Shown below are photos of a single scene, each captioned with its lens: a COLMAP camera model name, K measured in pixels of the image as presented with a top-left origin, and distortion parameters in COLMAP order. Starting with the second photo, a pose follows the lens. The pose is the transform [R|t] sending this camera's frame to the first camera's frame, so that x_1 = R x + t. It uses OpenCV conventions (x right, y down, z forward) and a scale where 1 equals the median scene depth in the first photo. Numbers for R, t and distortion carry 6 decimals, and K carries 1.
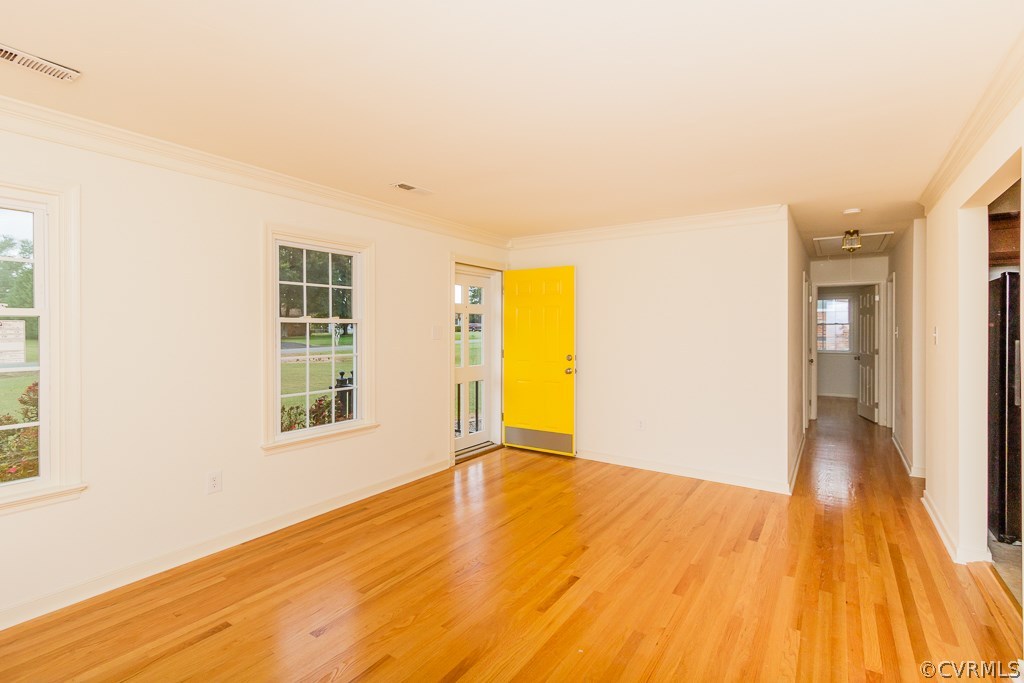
lens RADIAL K [[459.4, 0, 511.4], [0, 459.4, 333.4], [0, 0, 1]] dist [-0.000146, -0.000212]
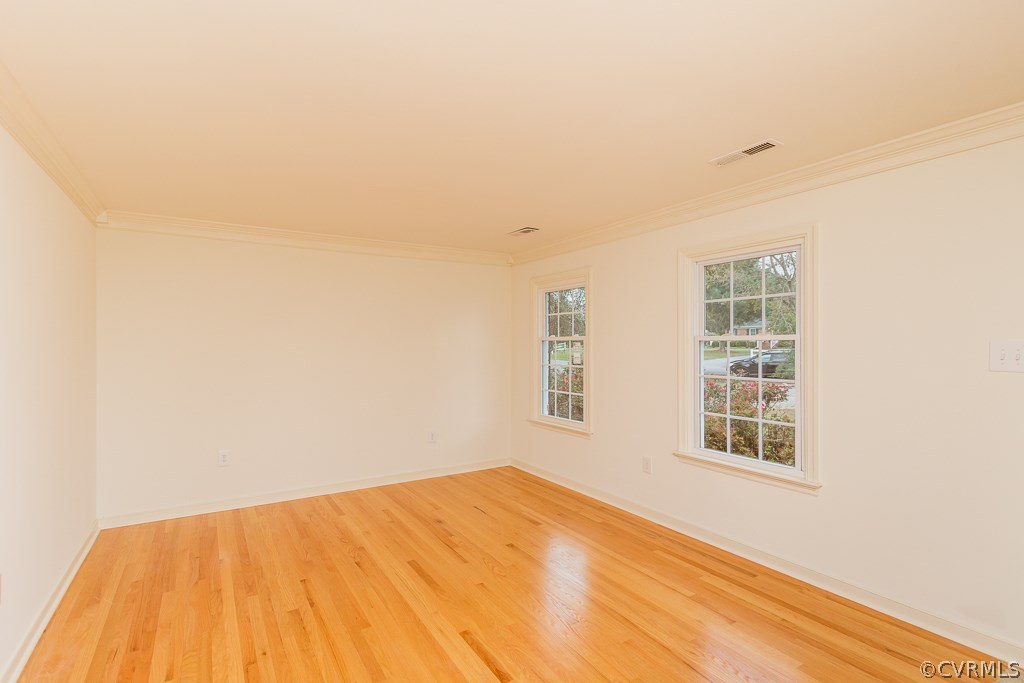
lens RADIAL K [[493.3, 0, 503.6], [0, 493.3, 342.0], [0, 0, 1]] dist [-0.000752, -0.000800]
pose [[-0.406324, -0.013335, -0.913632, 0.727488], [-0.019392, 0.999794, -0.005968, -0.003845], [0.913523, 0.015292, -0.406499, 1.095786]]
